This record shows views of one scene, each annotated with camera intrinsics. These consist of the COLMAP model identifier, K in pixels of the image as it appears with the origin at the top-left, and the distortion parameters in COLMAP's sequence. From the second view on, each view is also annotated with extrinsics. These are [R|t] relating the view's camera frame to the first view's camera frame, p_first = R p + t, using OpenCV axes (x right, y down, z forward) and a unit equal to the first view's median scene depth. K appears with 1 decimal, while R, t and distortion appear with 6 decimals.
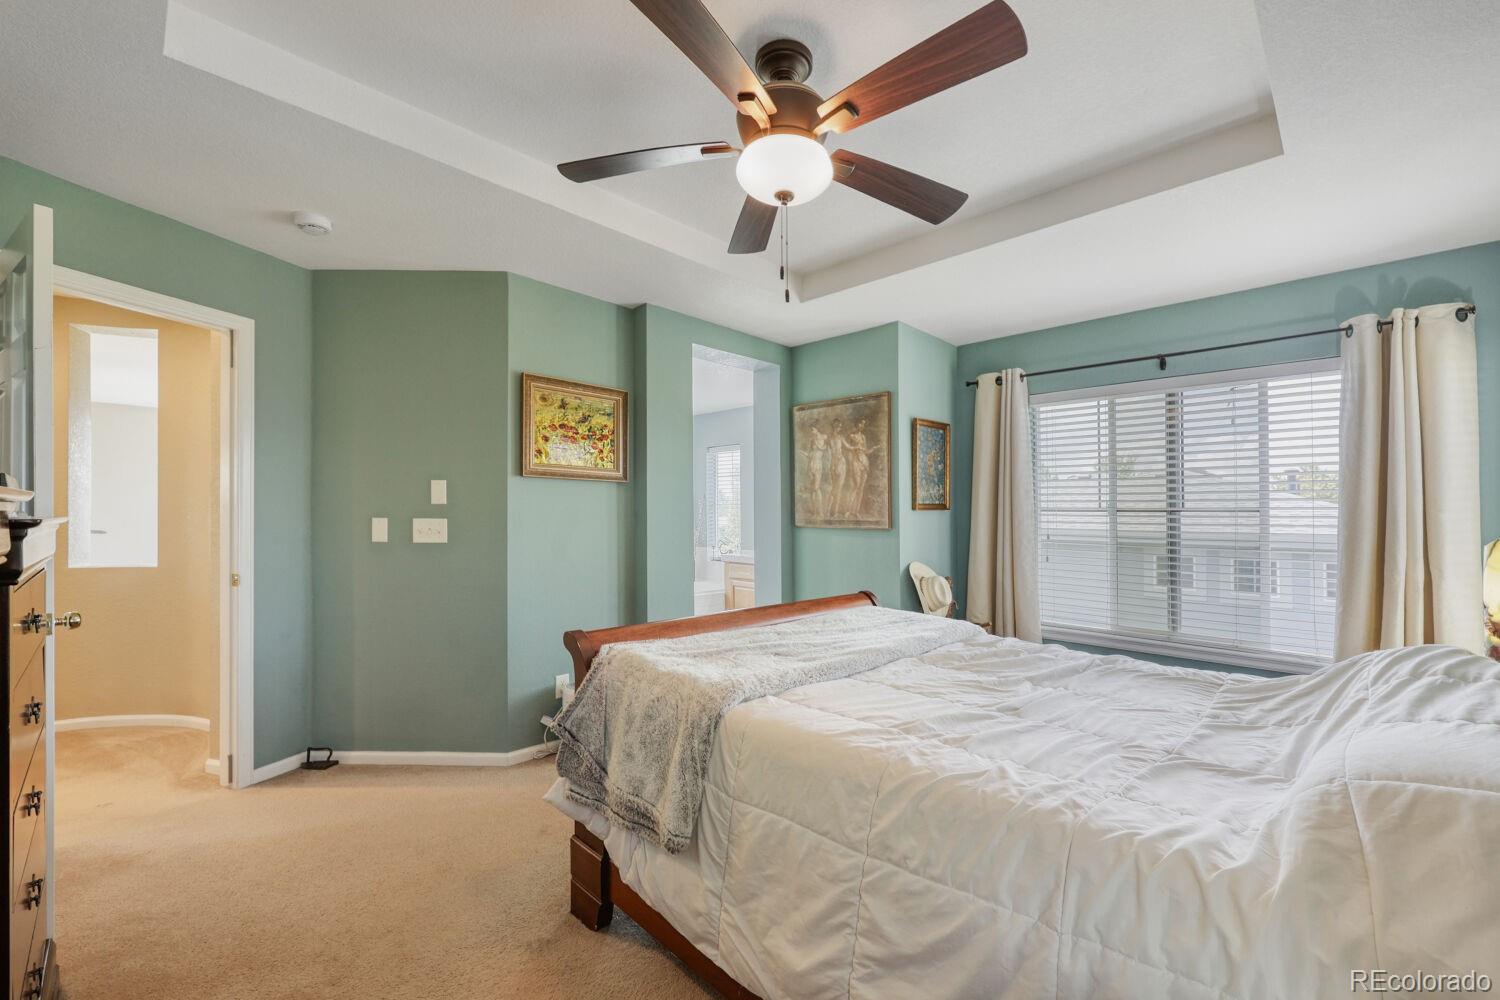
lens RADIAL K [[622.0, 0, 757.0], [0, 622.0, 522.0], [0, 0, 1]] dist [0.000947, -0.000296]
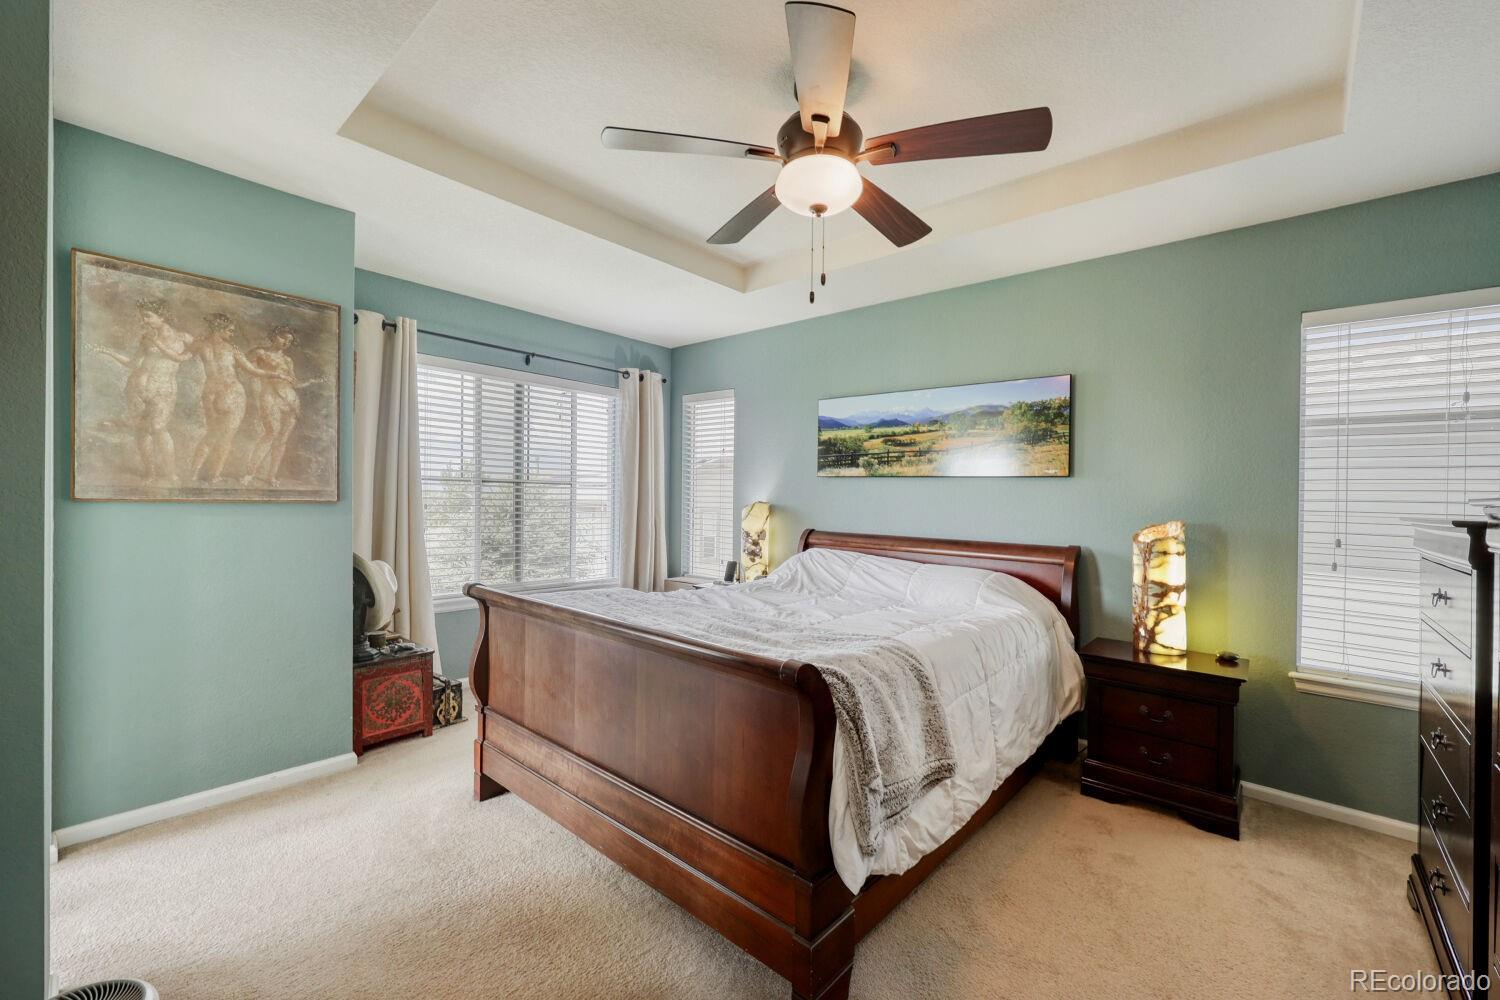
lens RADIAL K [[622.0, 0, 751.9], [0, 622.0, 494.3], [0, 0, 1]] dist [0.000947, -0.000296]
pose [[-0.059745, -0.007568, 0.998185, -0.499879], [-0.011749, 0.999907, 0.006878, -0.007364], [-0.998145, -0.011317, -0.059828, 0.554594]]
